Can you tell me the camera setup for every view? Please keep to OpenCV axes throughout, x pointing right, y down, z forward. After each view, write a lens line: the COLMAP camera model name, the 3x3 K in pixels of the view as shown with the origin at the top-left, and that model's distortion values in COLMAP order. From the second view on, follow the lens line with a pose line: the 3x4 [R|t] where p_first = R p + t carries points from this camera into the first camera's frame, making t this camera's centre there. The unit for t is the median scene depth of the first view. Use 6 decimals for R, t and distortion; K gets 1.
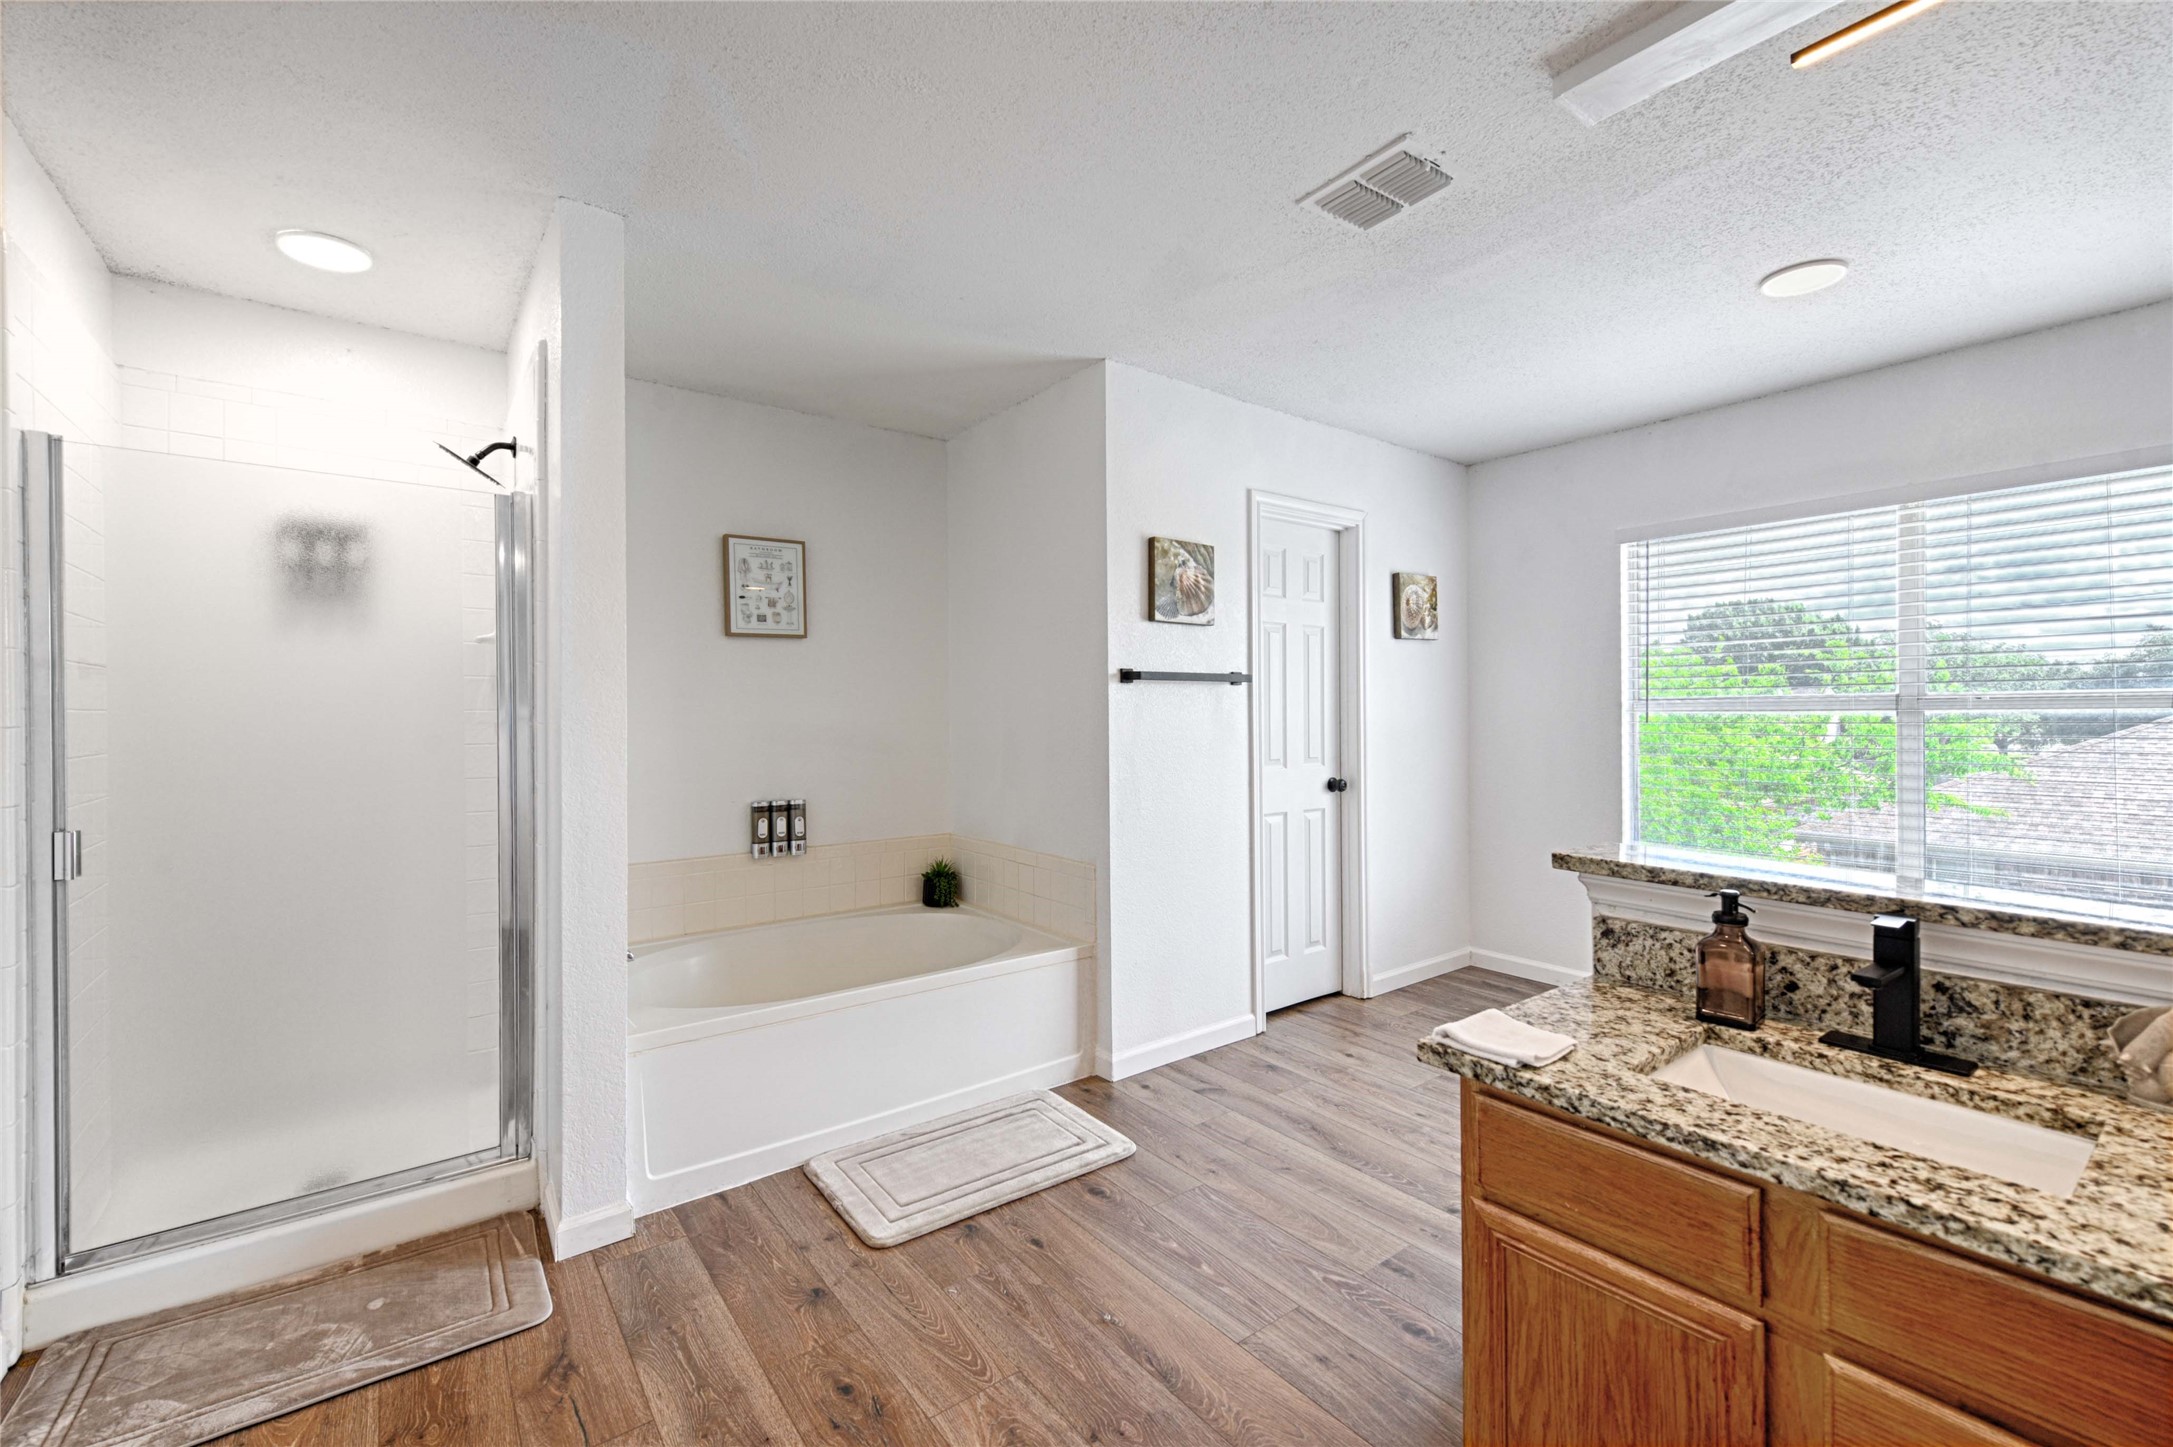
lens RADIAL K [[896.3, 0, 1086.5], [0, 896.3, 723.5], [0, 0, 1]] dist [0.001965, 0.000059]
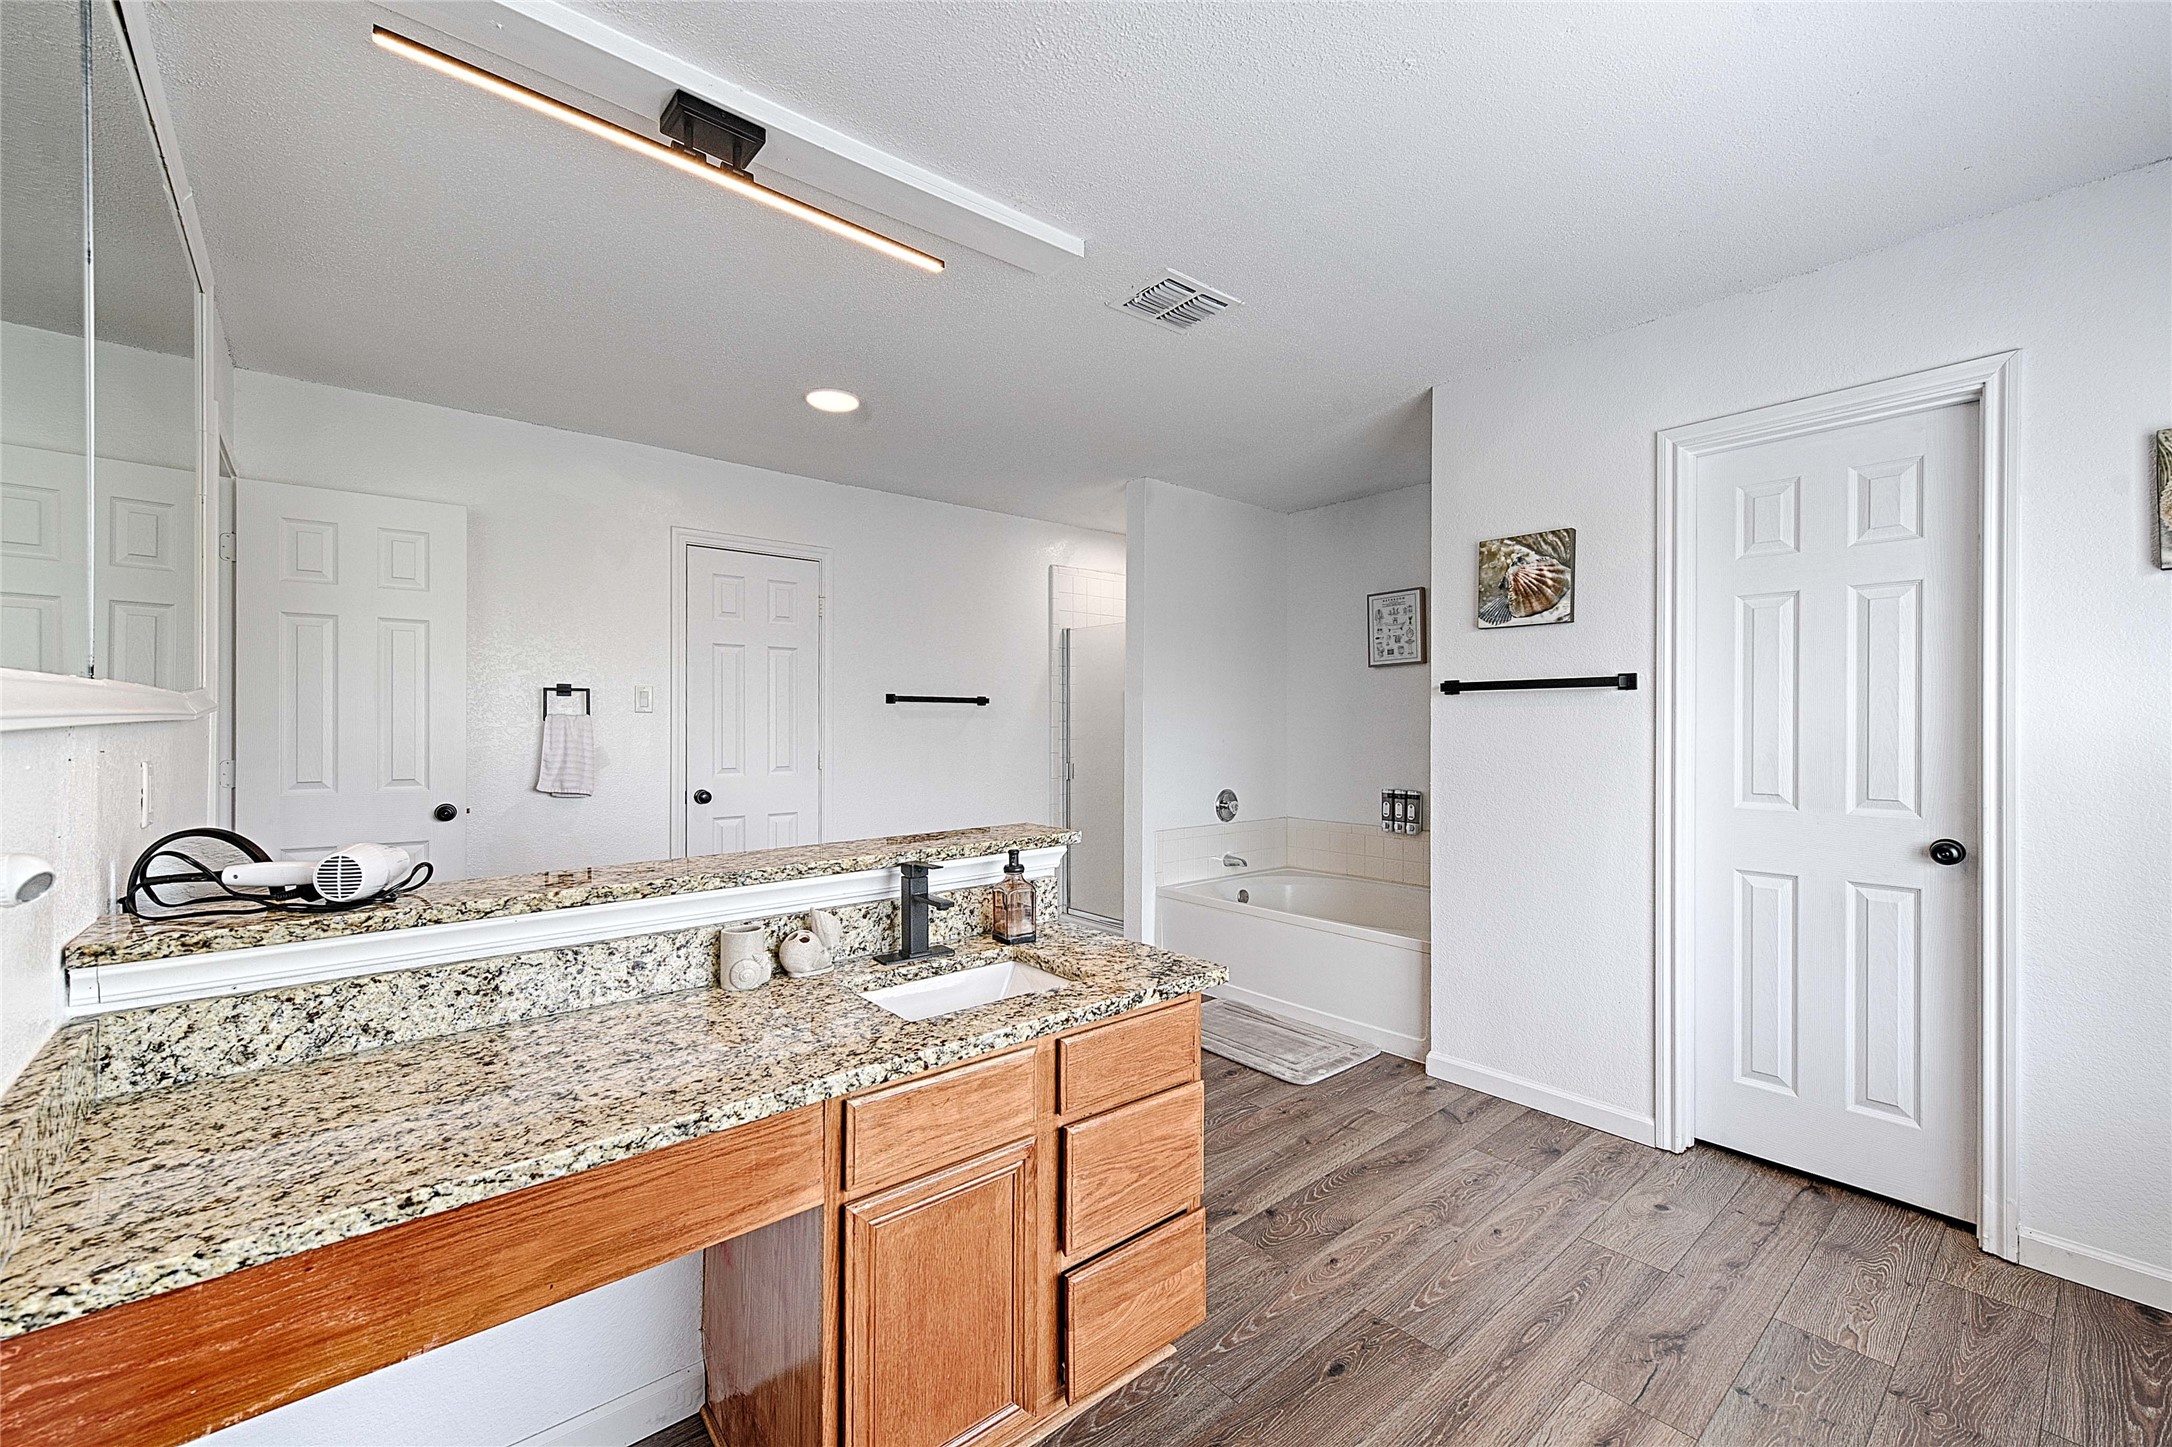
lens RADIAL K [[895.9, 0, 1086.0], [0, 895.9, 723.5], [0, 0, 1]] dist [0.001965, 0.000059]
pose [[0.039241, 0.003078, -0.999225, 0.982830], [-0.009646, 0.999950, 0.002701, -0.010591], [0.999183, 0.009533, 0.039269, 0.513863]]
